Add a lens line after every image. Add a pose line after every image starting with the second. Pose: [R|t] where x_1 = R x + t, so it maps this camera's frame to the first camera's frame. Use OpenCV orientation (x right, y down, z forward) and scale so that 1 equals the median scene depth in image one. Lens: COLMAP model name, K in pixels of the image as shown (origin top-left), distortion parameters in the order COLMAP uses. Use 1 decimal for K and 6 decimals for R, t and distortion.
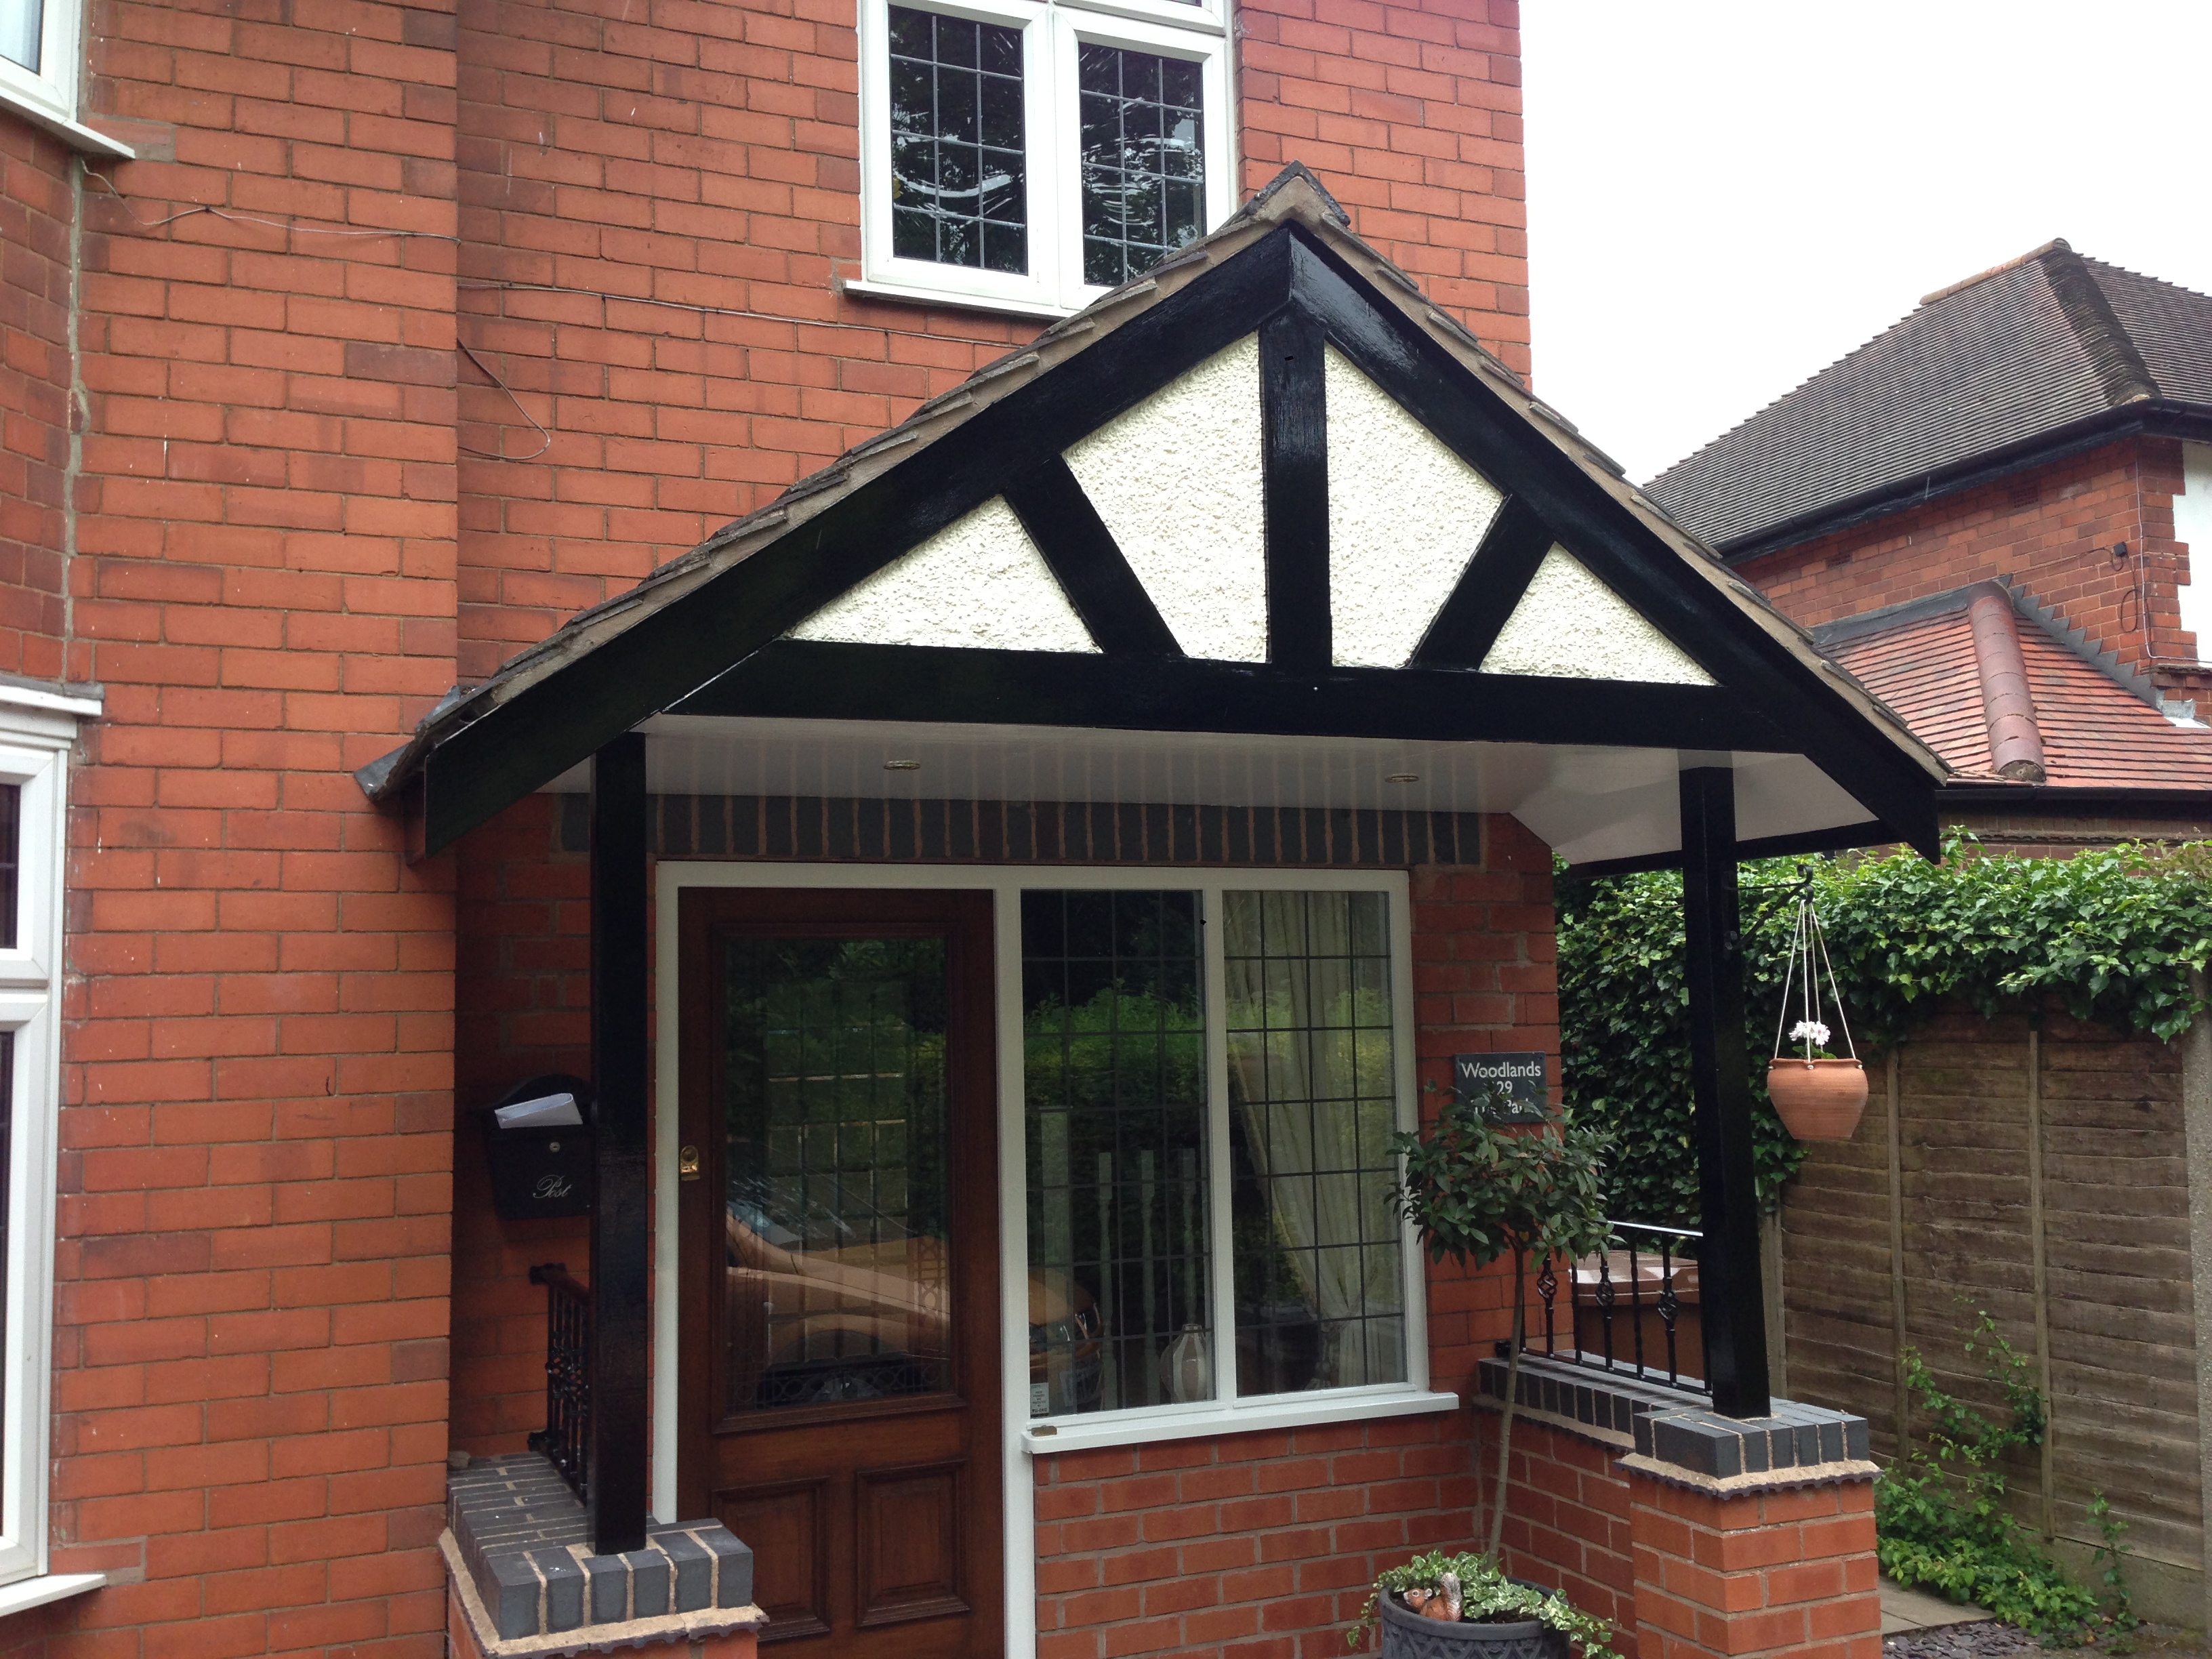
lens RADIAL K [[2019.9, 0, 1094.1], [0, 2019.9, 834.9], [0, 0, 1]] dist [0.141806, -0.235226]
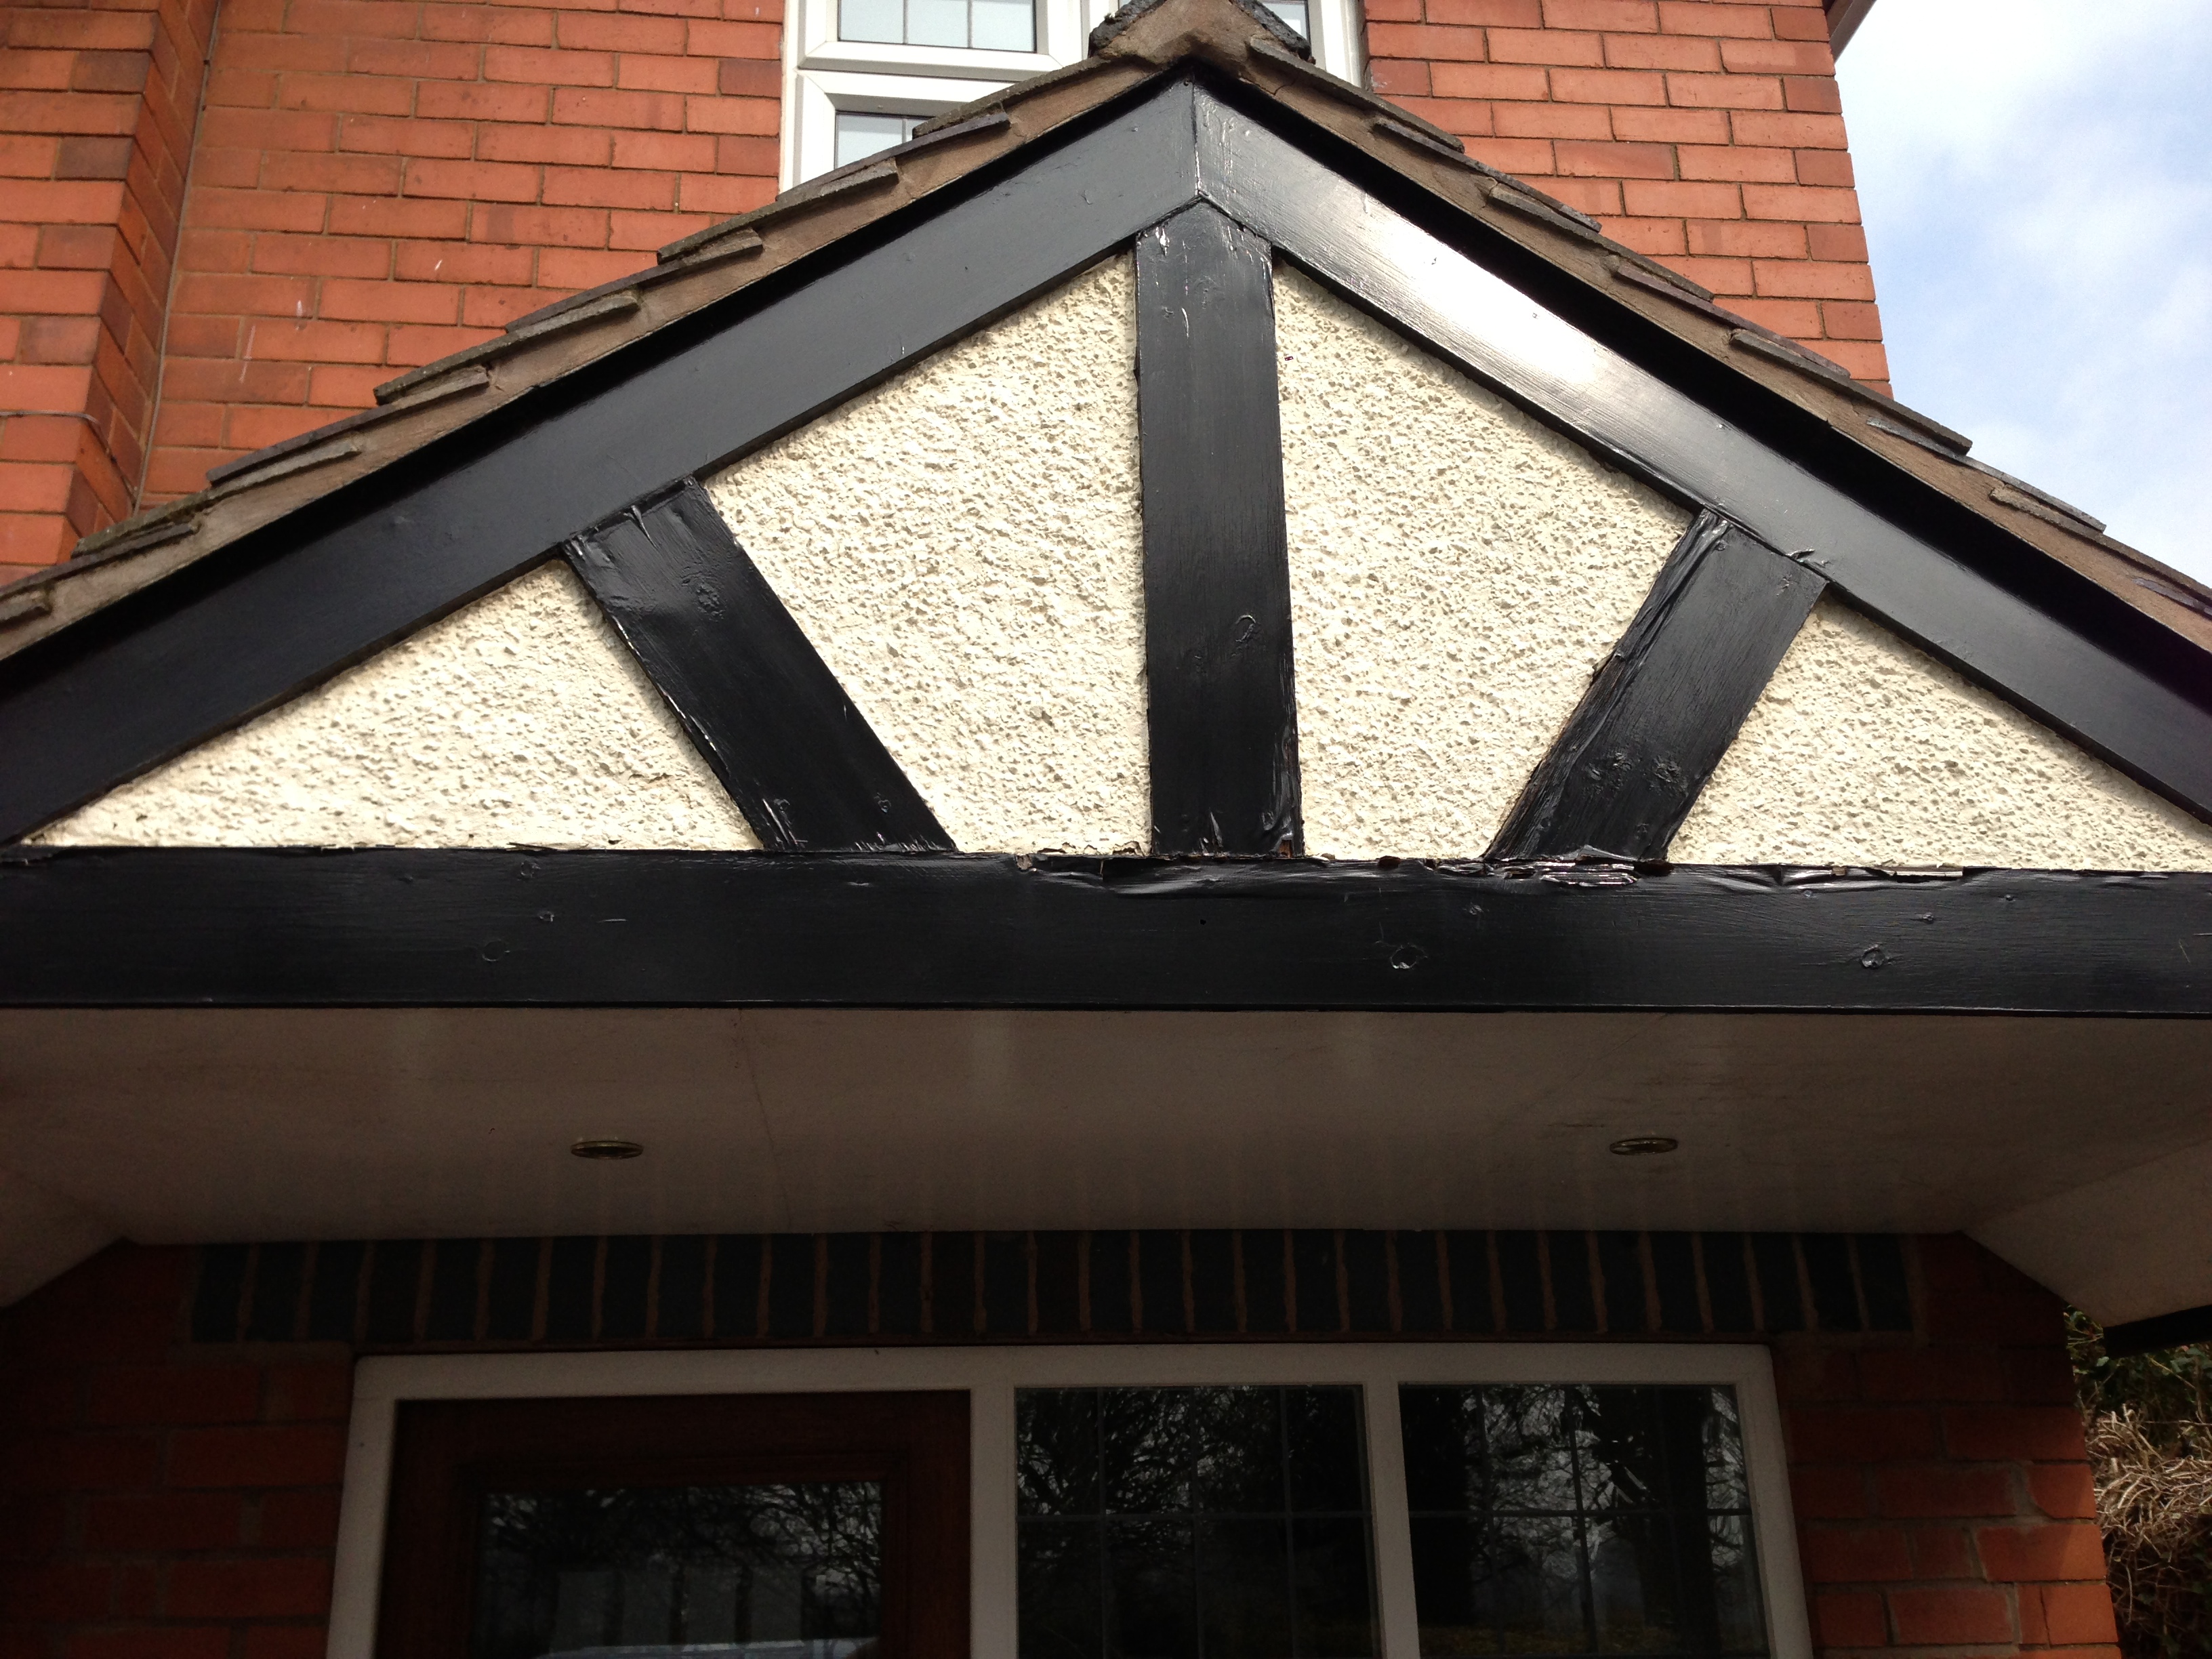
lens RADIAL K [[2019.9, 0, 1094.1], [0, 2019.9, 834.9], [0, 0, 1]] dist [0.141806, -0.235226]
pose [[0.957687, -0.098607, -0.270394, 0.178669], [0.027266, 0.966337, -0.255832, 0.026636], [0.286518, 0.237634, 0.928136, 0.497342]]
